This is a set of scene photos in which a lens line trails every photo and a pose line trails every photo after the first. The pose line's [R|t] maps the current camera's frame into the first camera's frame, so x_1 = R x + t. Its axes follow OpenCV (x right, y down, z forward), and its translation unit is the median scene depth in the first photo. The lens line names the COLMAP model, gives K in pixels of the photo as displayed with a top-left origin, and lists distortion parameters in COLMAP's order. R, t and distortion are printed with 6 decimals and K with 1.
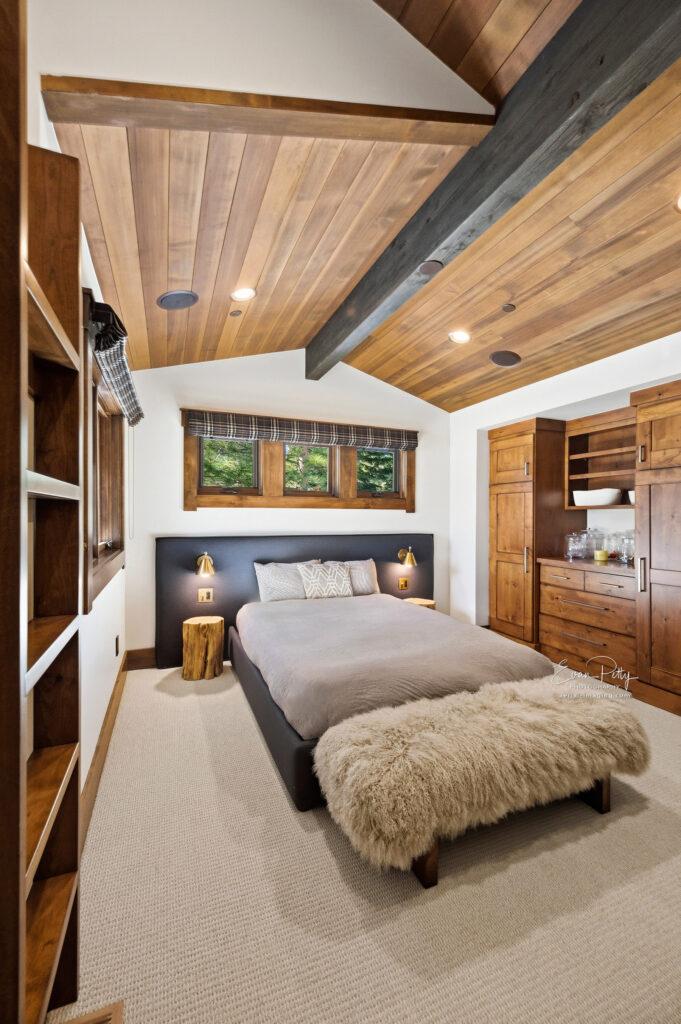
lens RADIAL K [[431.4, 0, 340.5], [0, 431.4, 512.0], [0, 0, 1]] dist [-0.000599, 0.000023]
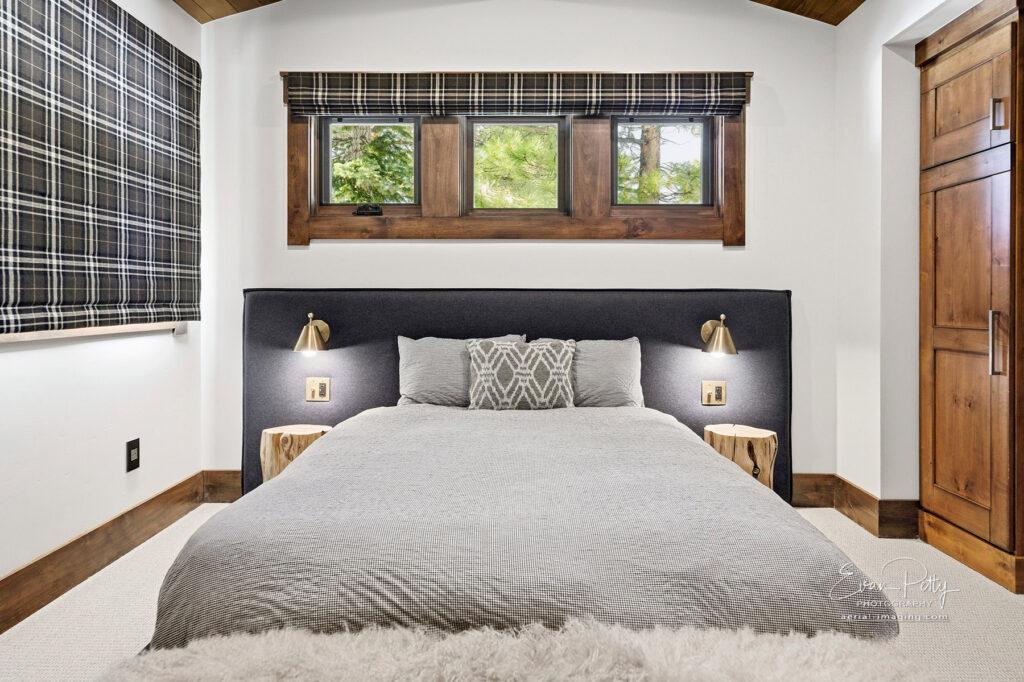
lens RADIAL K [[687.1, 0, 511.8], [0, 687.1, 300.4], [0, 0, 1]] dist [0.011310, 0.002718]
pose [[0.918094, -0.004826, -0.396334, 0.267590], [0.006254, 0.999978, 0.002313, 0.066253], [0.396314, -0.004602, 0.918103, 0.229597]]
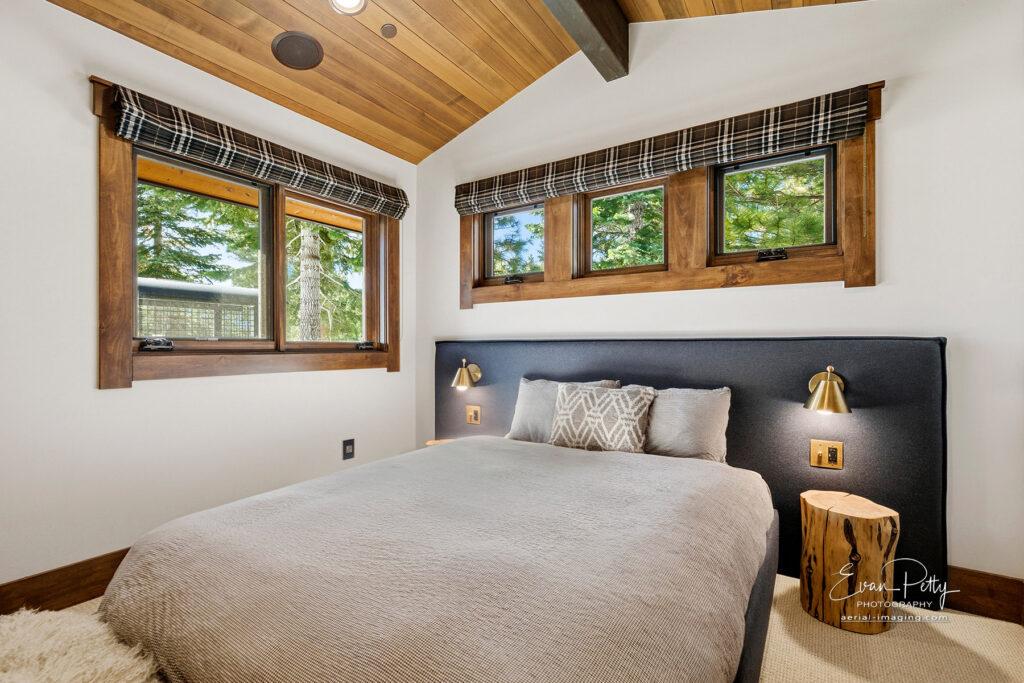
lens RADIAL K [[467.4, 0, 510.9], [0, 467.4, 344.0], [0, 0, 1]] dist [0.000910, -0.000530]
pose [[0.551583, -0.010382, -0.834055, 0.395930], [0.008763, 0.999939, -0.006651, 0.063780], [0.834074, -0.003640, 0.551641, 0.533496]]
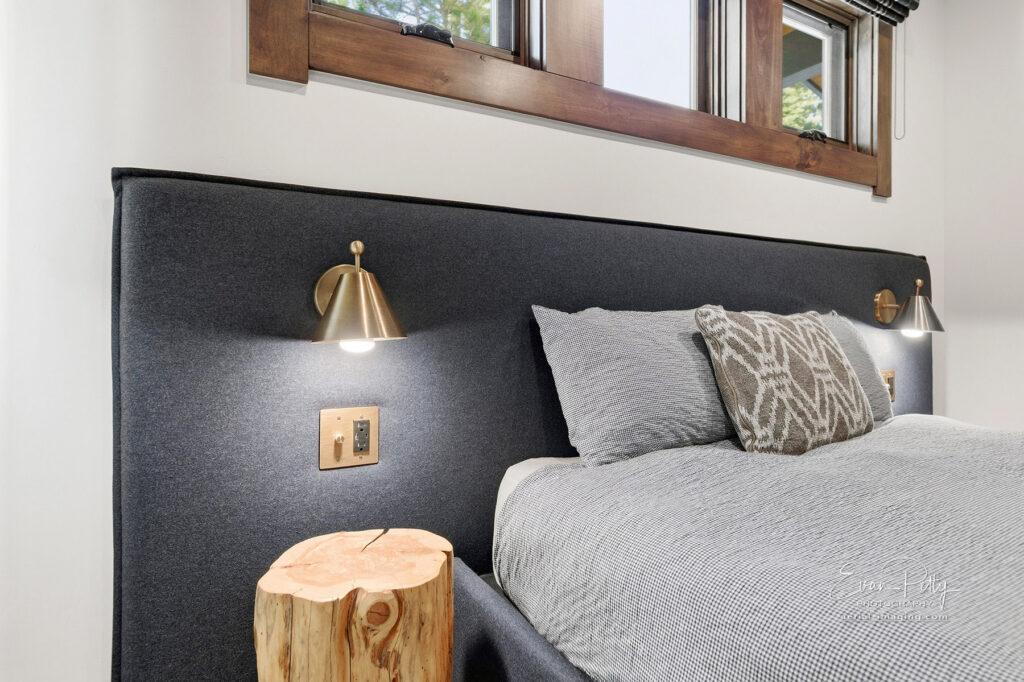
lens RADIAL K [[560.7, 0, 514.7], [0, 560.7, 321.7], [0, 0, 1]] dist [0.001304, 0.000186]
pose [[0.993722, -0.007870, 0.111600, -0.234755], [0.007059, 0.999946, 0.007654, 0.117166], [-0.111654, -0.006818, 0.993724, 0.625763]]
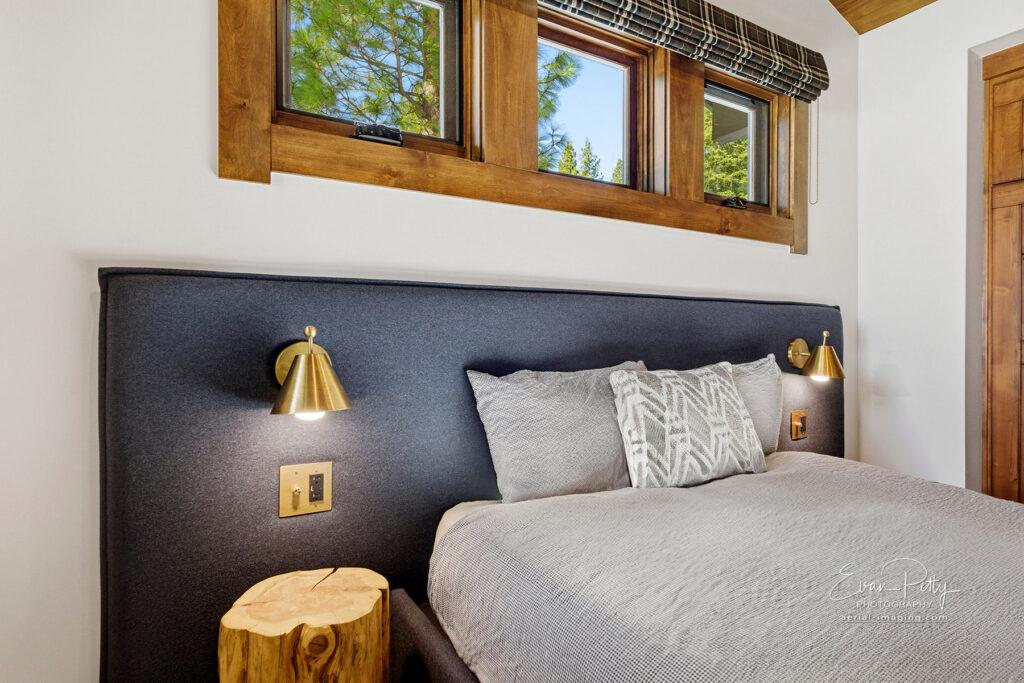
lens RADIAL K [[544.9, 0, 513.3], [0, 544.9, 337.8], [0, 0, 1]] dist [0.000902, 0.000136]
pose [[0.990386, -0.007557, 0.138128, -0.209507], [0.006537, 0.999948, 0.007838, 0.086799], [-0.138180, -0.006860, 0.990383, 0.581629]]
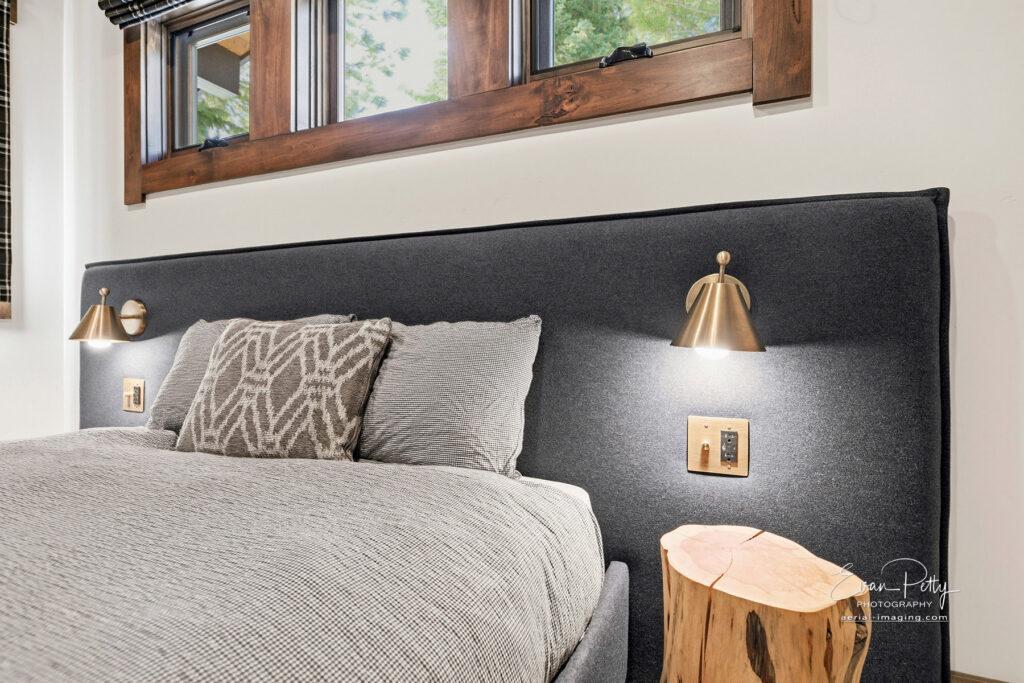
lens RADIAL K [[518.4, 0, 511.6], [0, 518.4, 333.5], [0, 0, 1]] dist [0.000634, -0.000156]
pose [[0.686789, -0.006253, -0.726830, 0.282796], [0.008787, 0.999961, -0.000300, 0.123885], [0.726804, -0.006180, 0.686817, 0.836340]]
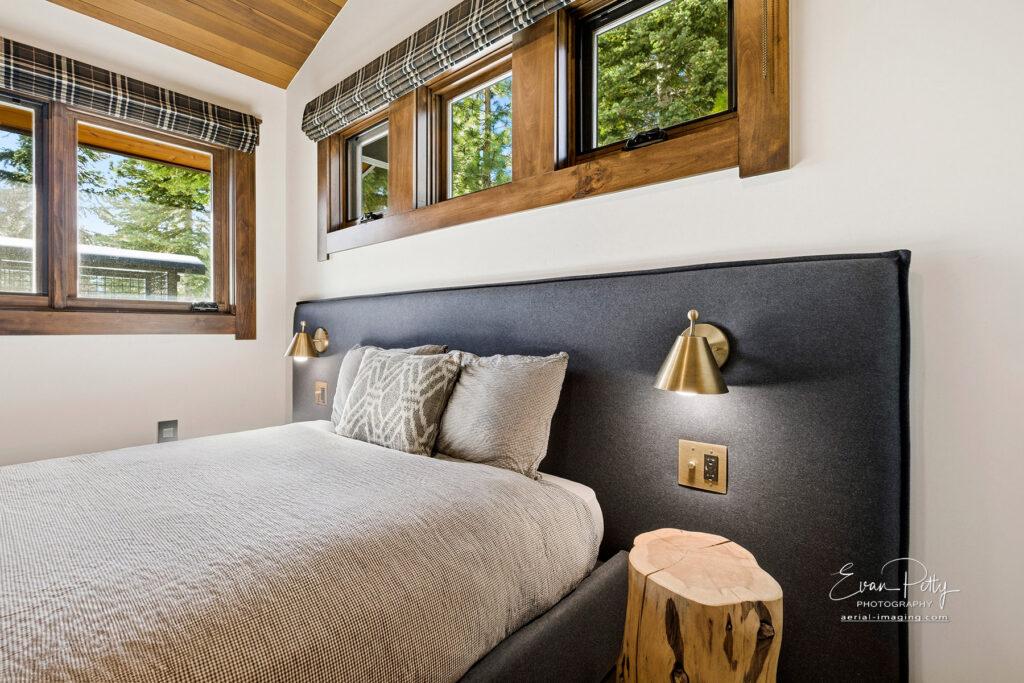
lens RADIAL K [[469.5, 0, 511.5], [0, 469.5, 329.7], [0, 0, 1]] dist [-0.000661, -0.000295]
pose [[0.441656, -0.008564, -0.897144, 0.371962], [0.008326, 0.999951, -0.005446, 0.098198], [0.897146, -0.005065, 0.441705, 0.861463]]
